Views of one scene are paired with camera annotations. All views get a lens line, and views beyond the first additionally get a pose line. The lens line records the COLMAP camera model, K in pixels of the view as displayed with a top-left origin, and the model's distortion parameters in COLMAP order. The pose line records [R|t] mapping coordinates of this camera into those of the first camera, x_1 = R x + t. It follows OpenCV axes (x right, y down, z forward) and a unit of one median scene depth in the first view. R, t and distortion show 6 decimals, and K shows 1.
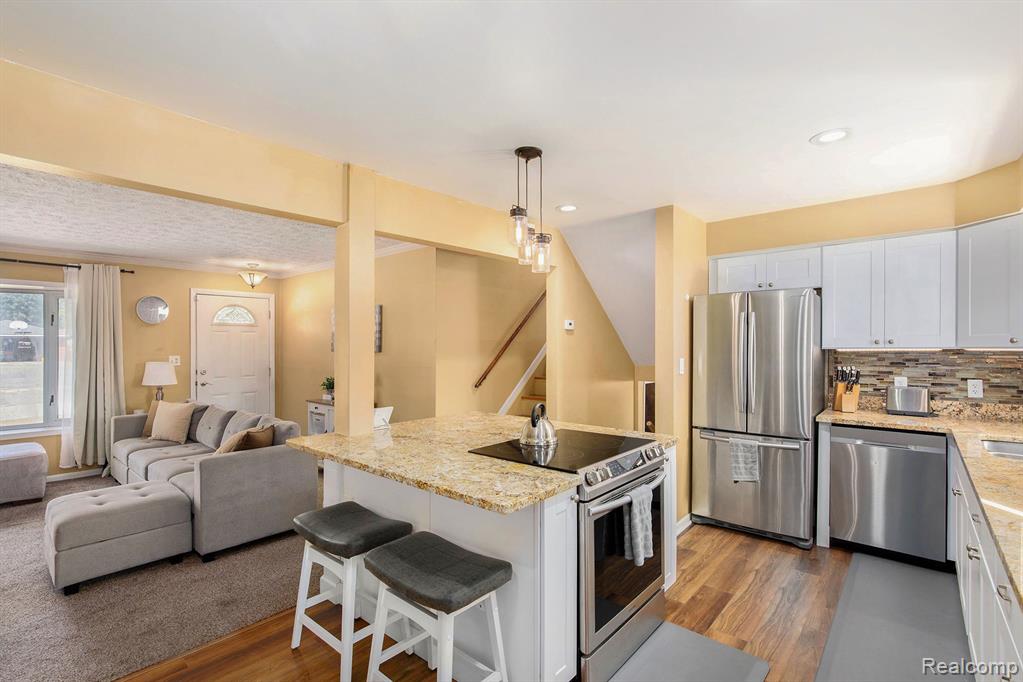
lens RADIAL K [[473.5, 0, 506.3], [0, 473.5, 344.0], [0, 0, 1]] dist [-0.023711, 0.000501]
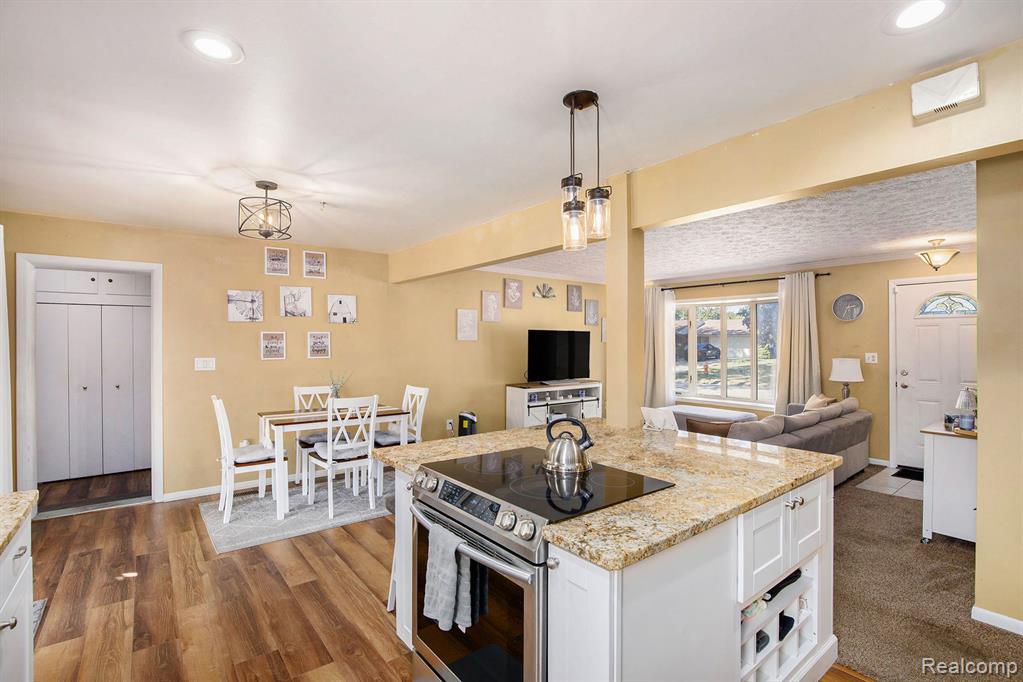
lens RADIAL K [[451.5, 0, 503.5], [0, 451.5, 340.1], [0, 0, 1]] dist [-0.019494, 0.000114]
pose [[-0.174392, -0.002164, -0.984674, 0.372276], [0.002782, 0.999993, -0.002690, -0.001416], [0.984672, -0.003209, -0.174385, 0.468567]]
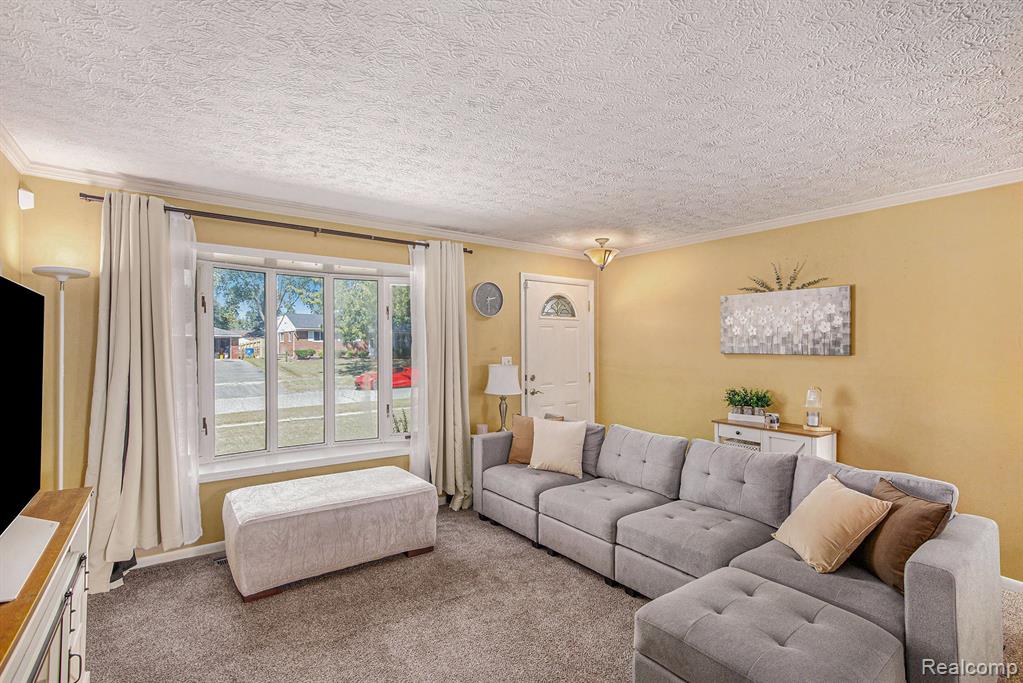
lens RADIAL K [[473.5, 0, 506.3], [0, 473.5, 344.5], [0, 0, 1]] dist [-0.023711, 0.000501]
pose [[0.974236, 0.003350, -0.225508, -0.597646], [-0.003344, 0.999994, 0.000408, 0.004226], [0.225508, 0.000356, 0.974241, 0.238112]]
